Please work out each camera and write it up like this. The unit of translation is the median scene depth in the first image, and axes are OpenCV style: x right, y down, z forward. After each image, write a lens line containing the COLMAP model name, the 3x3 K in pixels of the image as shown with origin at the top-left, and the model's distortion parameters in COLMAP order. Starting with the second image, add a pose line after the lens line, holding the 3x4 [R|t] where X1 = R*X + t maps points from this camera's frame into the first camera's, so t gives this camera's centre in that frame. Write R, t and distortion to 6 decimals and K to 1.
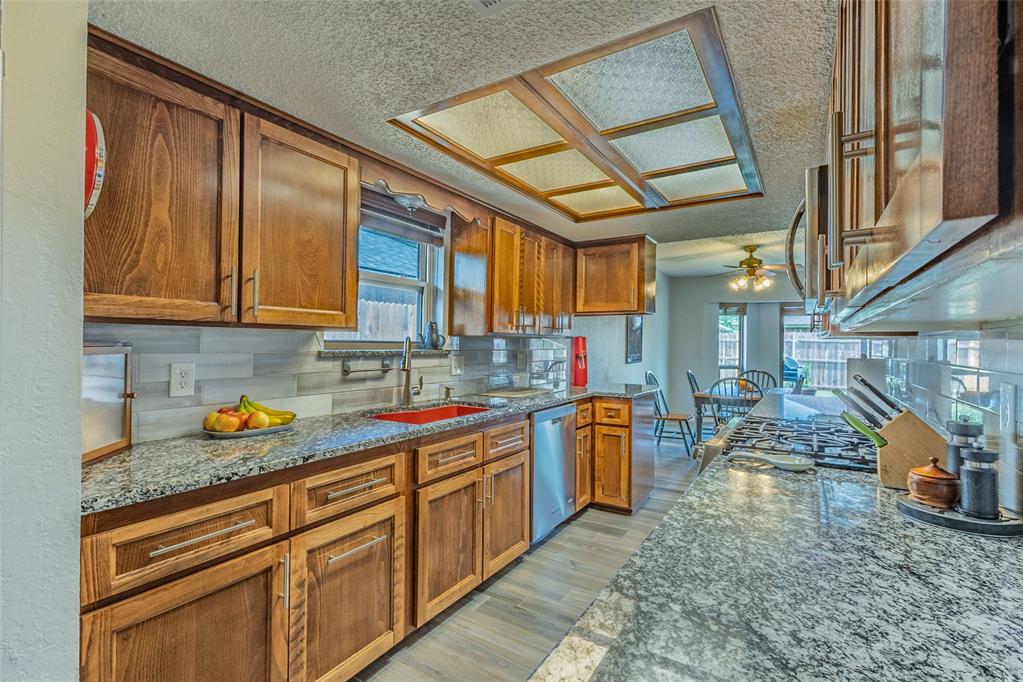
lens RADIAL K [[470.2, 0, 514.3], [0, 470.2, 339.0], [0, 0, 1]] dist [0.008399, -0.001663]
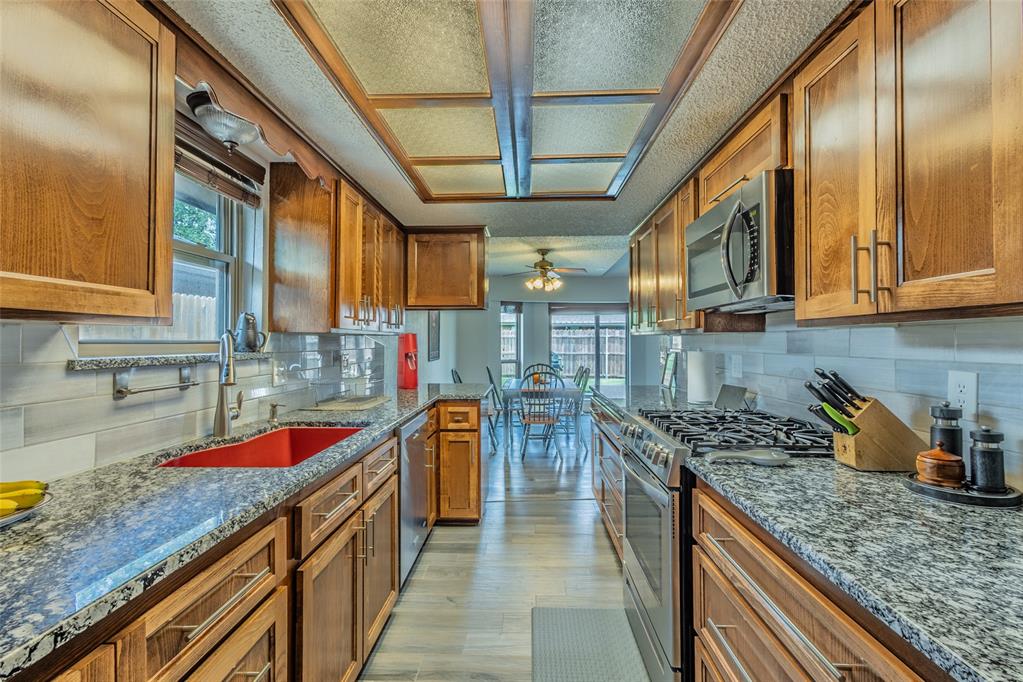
lens RADIAL K [[466.8, 0, 514.6], [0, 466.8, 334.5], [0, 0, 1]] dist [0.006932, -0.001101]
pose [[0.864304, -0.003478, 0.502957, -0.180790], [0.004599, 0.999989, -0.000987, -0.001227], [-0.502948, 0.003167, 0.864311, 0.190608]]
